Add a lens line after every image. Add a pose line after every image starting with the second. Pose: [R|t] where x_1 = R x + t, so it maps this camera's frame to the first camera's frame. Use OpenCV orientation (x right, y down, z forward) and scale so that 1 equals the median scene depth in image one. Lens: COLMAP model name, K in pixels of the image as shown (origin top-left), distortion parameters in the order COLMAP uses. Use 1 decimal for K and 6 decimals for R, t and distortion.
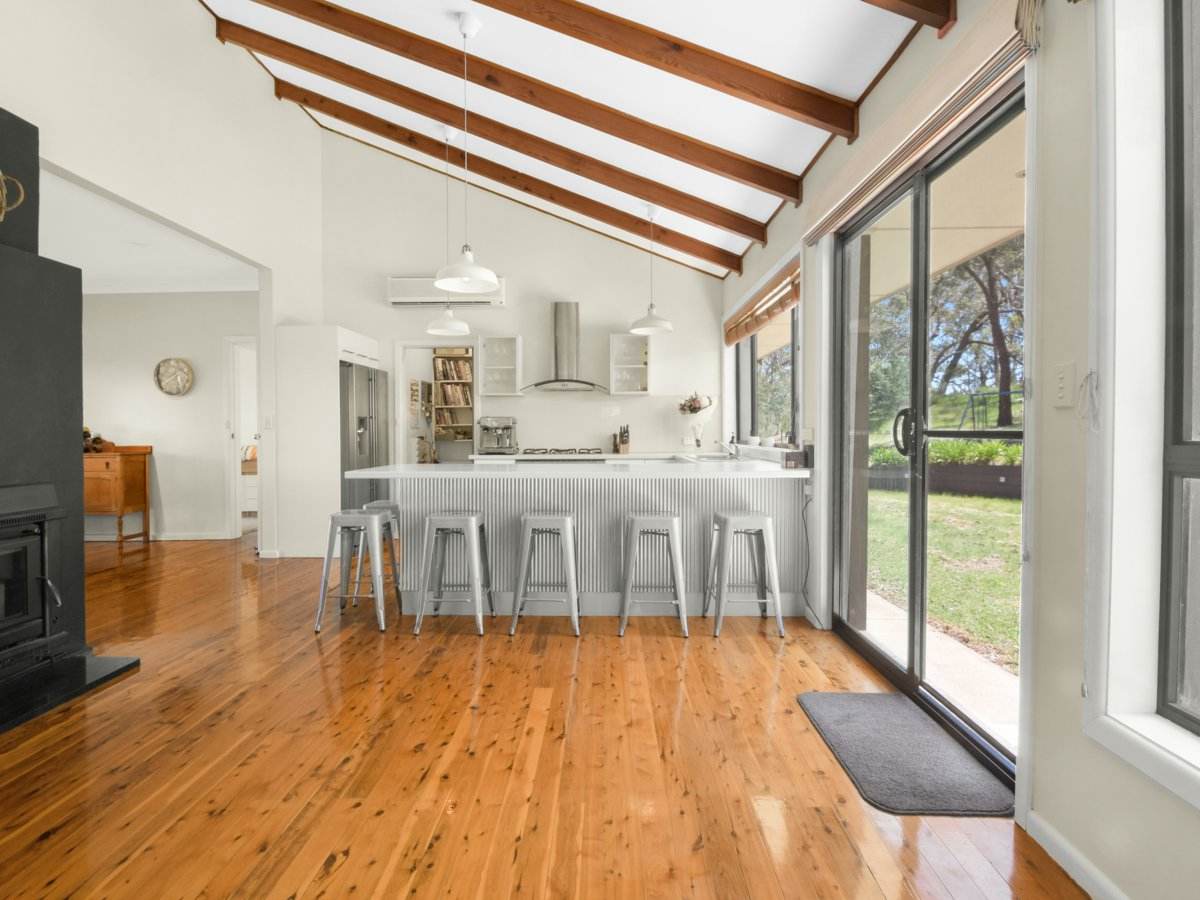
lens RADIAL K [[634.1, 0, 627.4], [0, 634.1, 440.3], [0, 0, 1]] dist [0.016424, -0.018777]
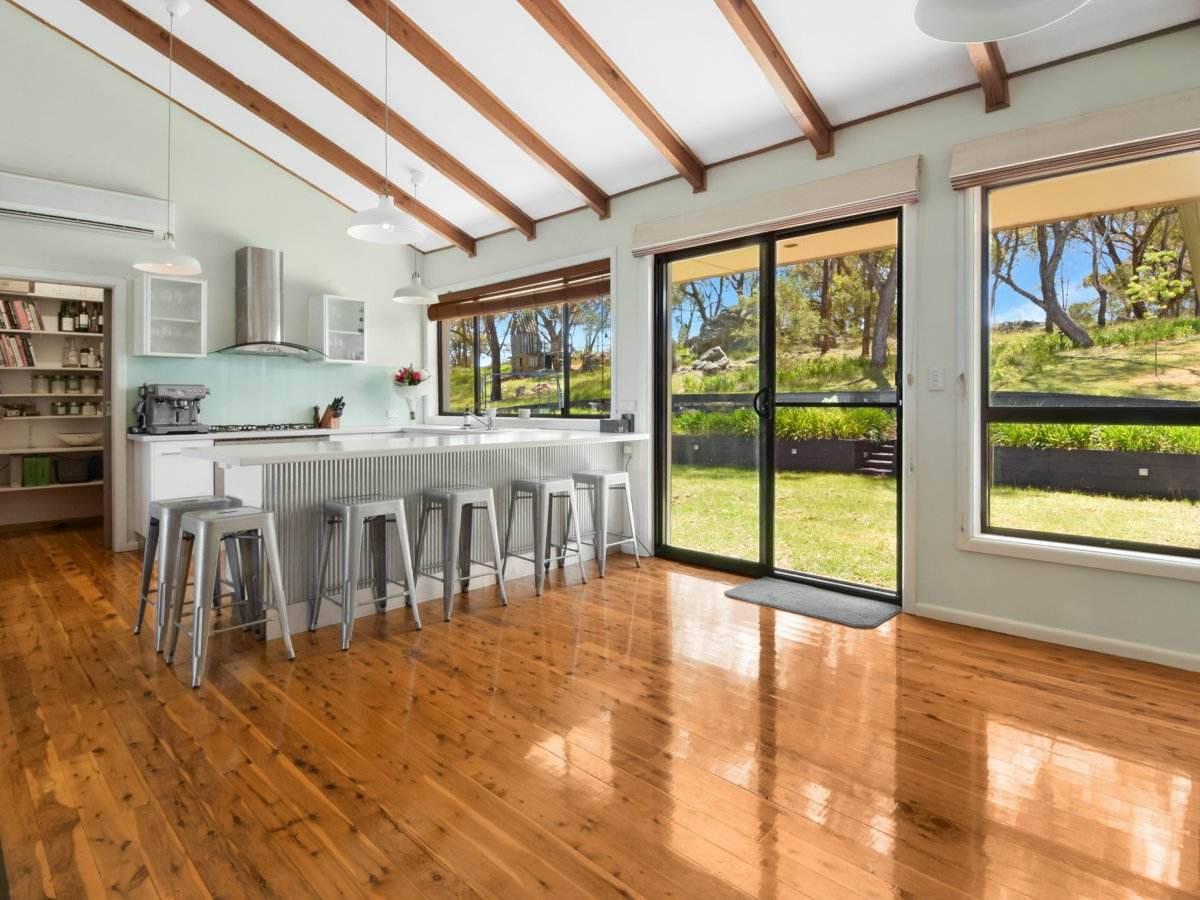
lens RADIAL K [[621.2, 0, 603.3], [0, 621.2, 408.0], [0, 0, 1]] dist [0.022908, -0.028414]
pose [[0.692248, -0.006412, 0.721631, -0.418418], [0.012757, 0.999913, -0.003353, -0.000267], [-0.721547, 0.011527, 0.692270, 0.120777]]
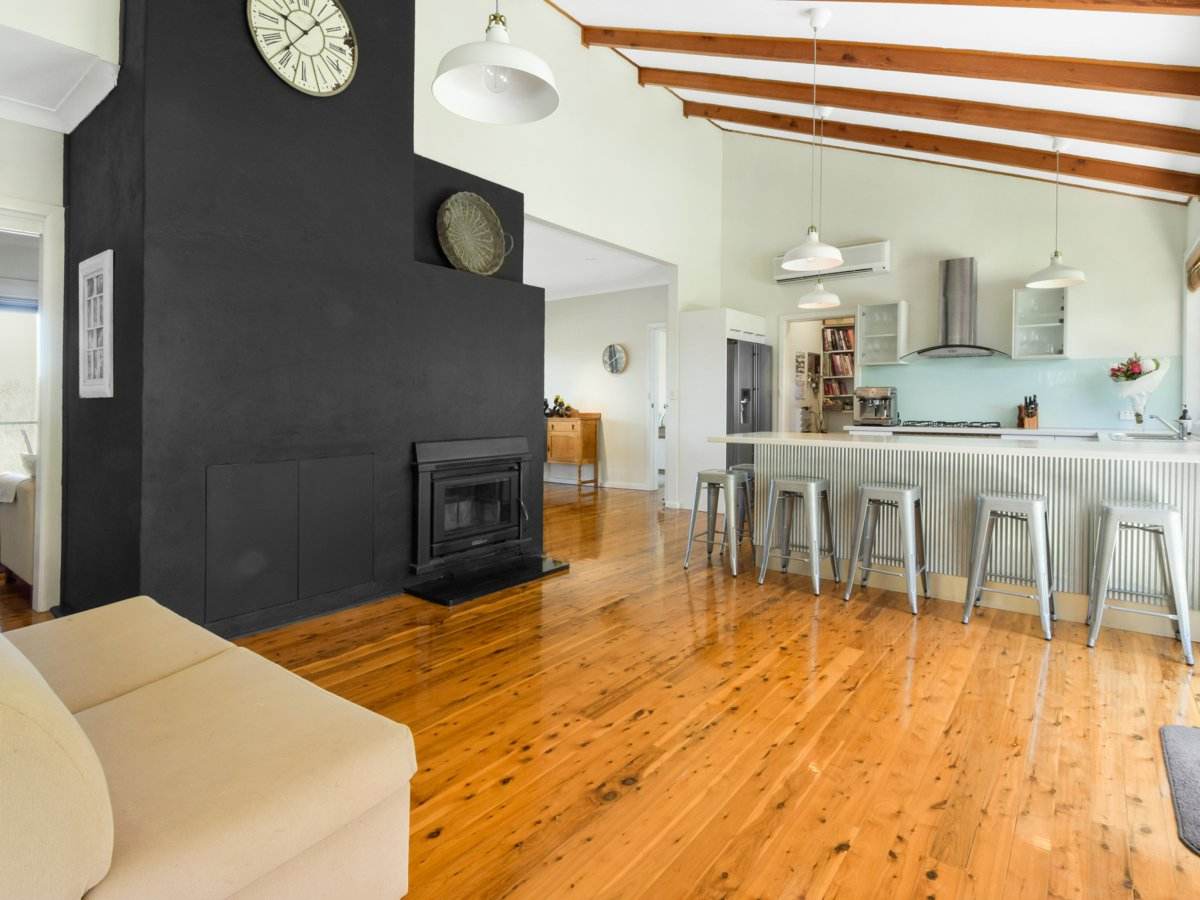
lens RADIAL K [[664.5, 0, 602.7], [0, 664.5, 410.1], [0, 0, 1]] dist [-0.002339, -0.018338]
pose [[0.782542, 0.010092, -0.622516, 0.106470], [-0.011103, 0.999936, 0.002252, 0.000393], [0.622499, 0.005149, 0.782604, -0.053534]]
